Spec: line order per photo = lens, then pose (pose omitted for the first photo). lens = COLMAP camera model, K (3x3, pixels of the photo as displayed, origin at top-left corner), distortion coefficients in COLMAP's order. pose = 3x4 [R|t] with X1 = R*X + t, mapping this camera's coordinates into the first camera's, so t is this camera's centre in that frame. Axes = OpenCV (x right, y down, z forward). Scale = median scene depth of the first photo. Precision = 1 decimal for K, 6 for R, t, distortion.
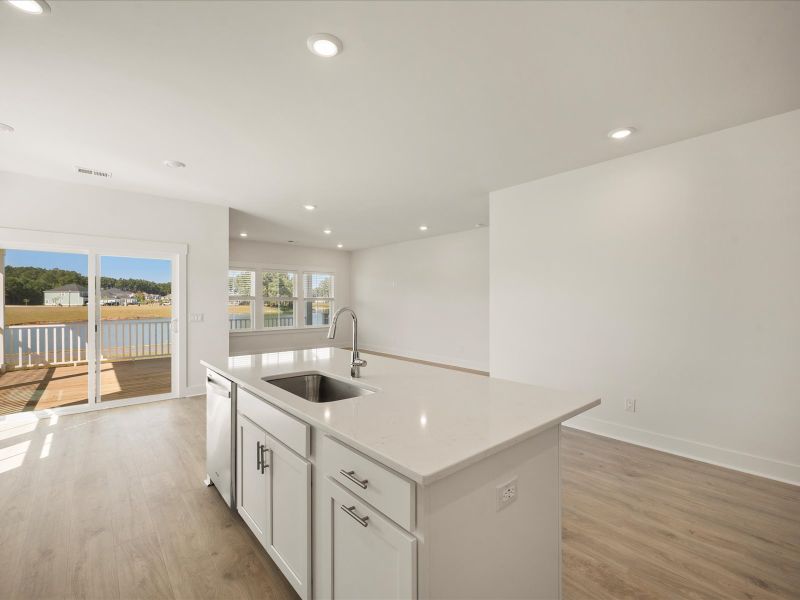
lens RADIAL K [[364.8, 0, 397.0], [0, 364.8, 298.0], [0, 0, 1]] dist [0.000522, 0.000217]
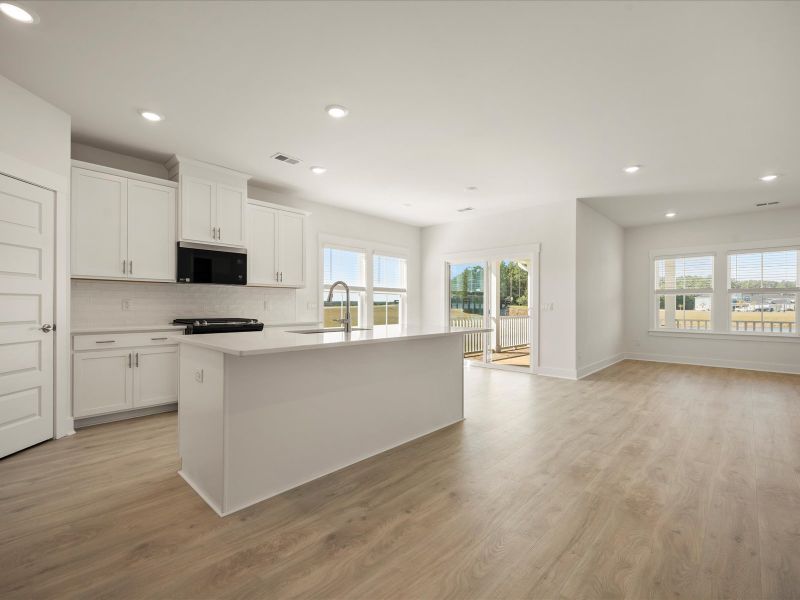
lens RADIAL K [[363.5, 0, 400.0], [0, 363.5, 300.0], [0, 0, 1]] dist [0.000736, -0.000224]
pose [[0.108897, -0.013073, -0.993967, 0.517938], [0.003042, 0.999913, -0.012818, 0.046423], [0.994048, -0.001628, 0.108927, 0.425989]]
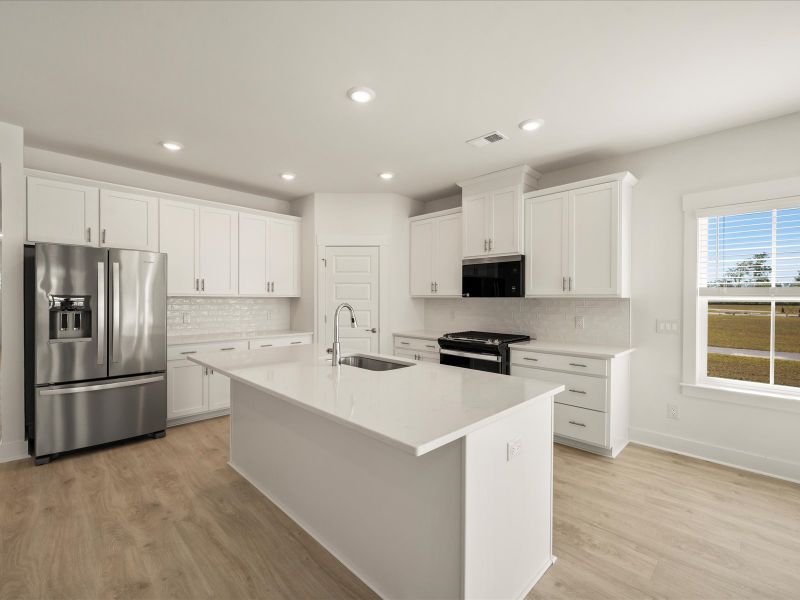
lens RADIAL K [[363.5, 0, 400.0], [0, 363.5, 300.0], [0, 0, 1]] dist [0.000736, -0.000224]
pose [[-0.996984, -0.002336, -0.077567, -0.091574], [-0.002206, 0.999996, -0.001762, 0.005245], [0.077571, -0.001585, -0.996986, 0.874314]]
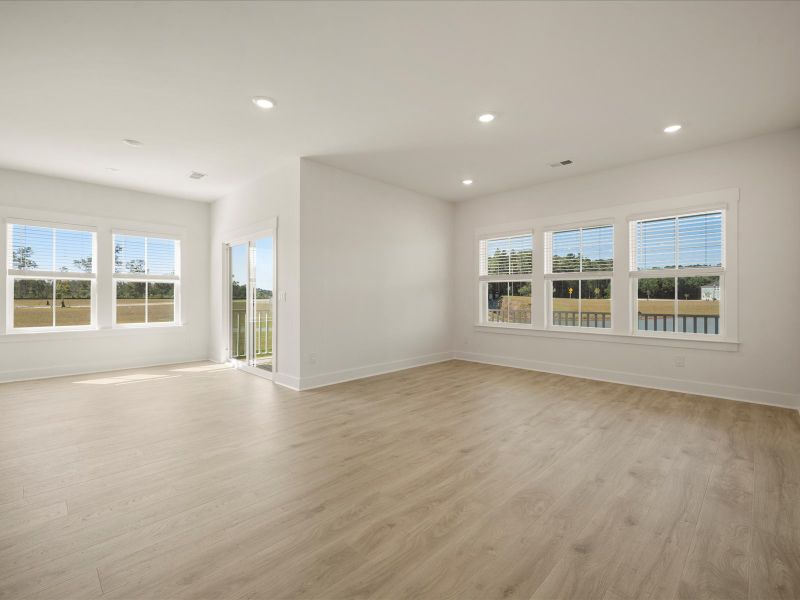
lens RADIAL K [[364.8, 0, 397.0], [0, 364.8, 298.0], [0, 0, 1]] dist [0.000522, 0.000217]
pose [[0.086835, 0.007439, -0.996195, 0.363585], [0.005355, 0.999954, 0.007933, 0.051769], [0.996208, -0.006023, 0.086792, 1.203964]]
